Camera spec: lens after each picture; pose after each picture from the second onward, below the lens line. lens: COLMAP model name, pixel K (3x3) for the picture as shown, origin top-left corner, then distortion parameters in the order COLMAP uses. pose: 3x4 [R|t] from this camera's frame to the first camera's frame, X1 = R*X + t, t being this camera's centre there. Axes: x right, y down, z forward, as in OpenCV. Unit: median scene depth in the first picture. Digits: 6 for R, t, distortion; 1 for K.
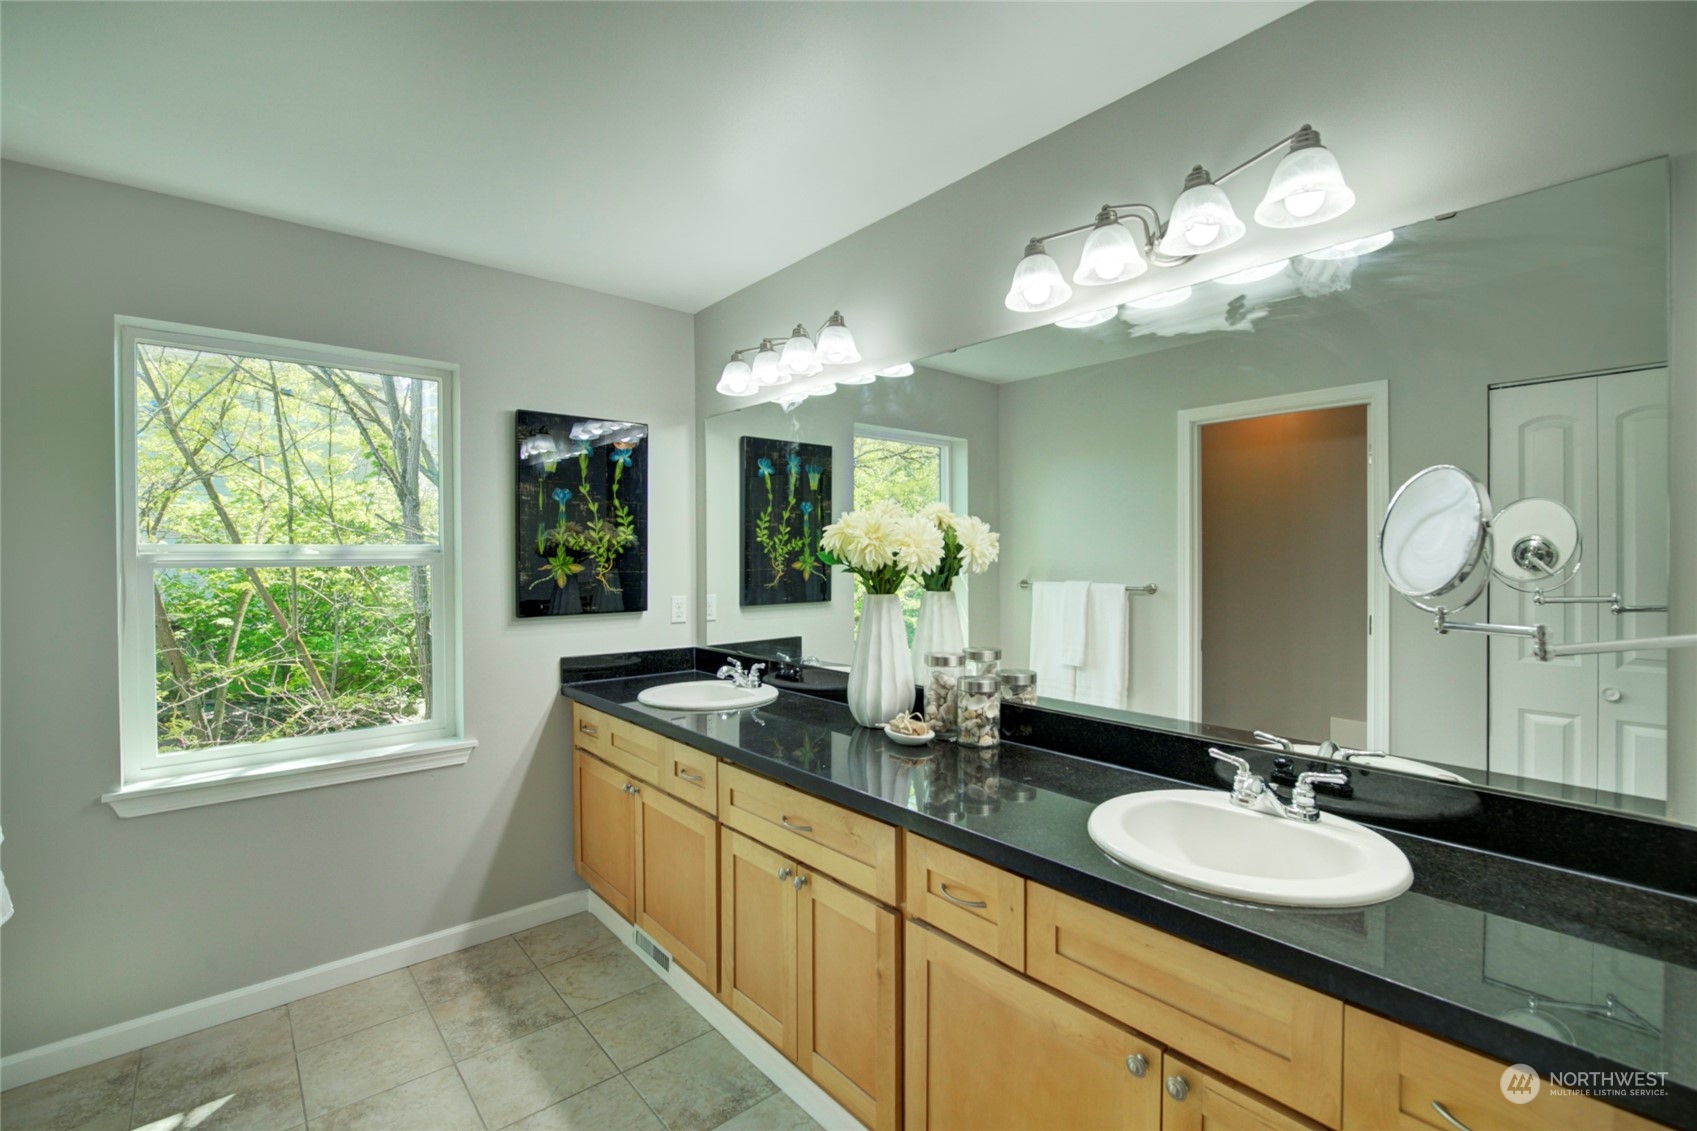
lens RADIAL K [[741.1, 0, 851.9], [0, 741.1, 565.5], [0, 0, 1]] dist [-0.016112, 0.001405]
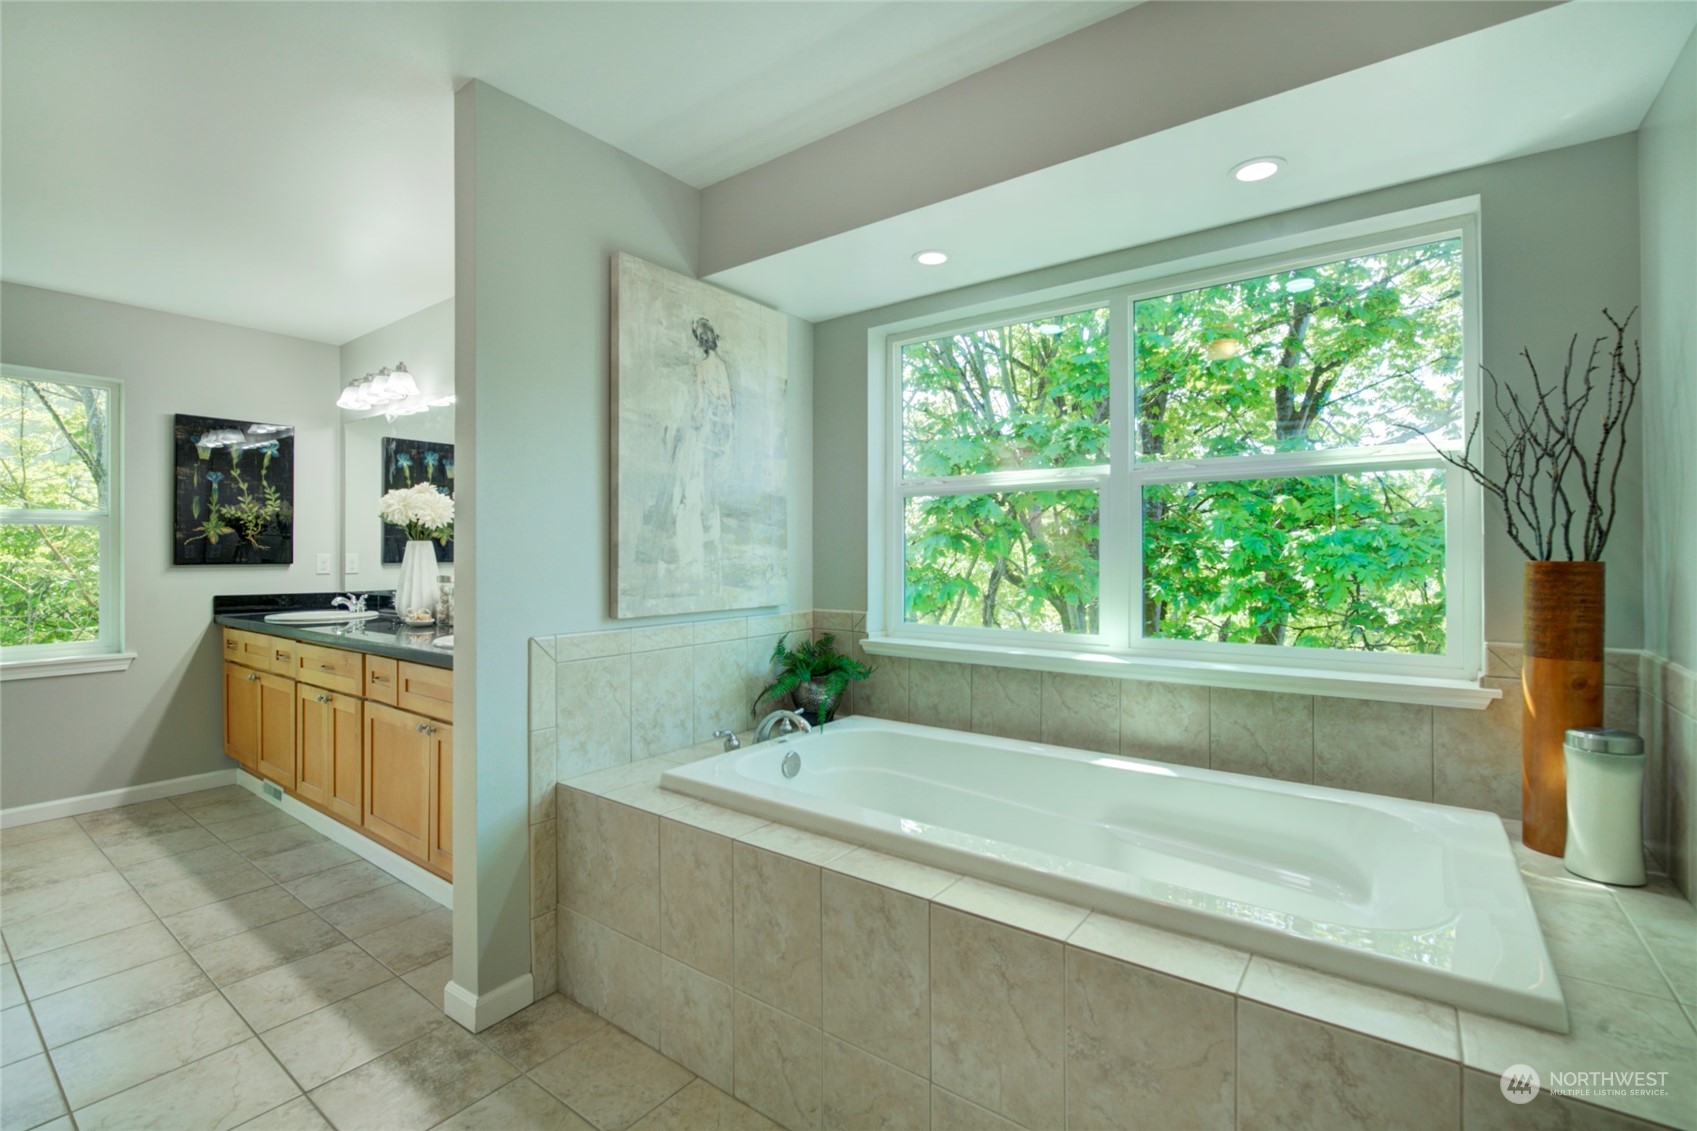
lens RADIAL K [[741.1, 0, 848.1], [0, 741.1, 554.8], [0, 0, 1]] dist [-0.016112, 0.001405]
pose [[0.974484, 0.002609, 0.224440, 0.452866], [0.000281, 0.999918, -0.012842, 0.068464], [-0.224455, 0.012577, 0.974403, -0.592970]]
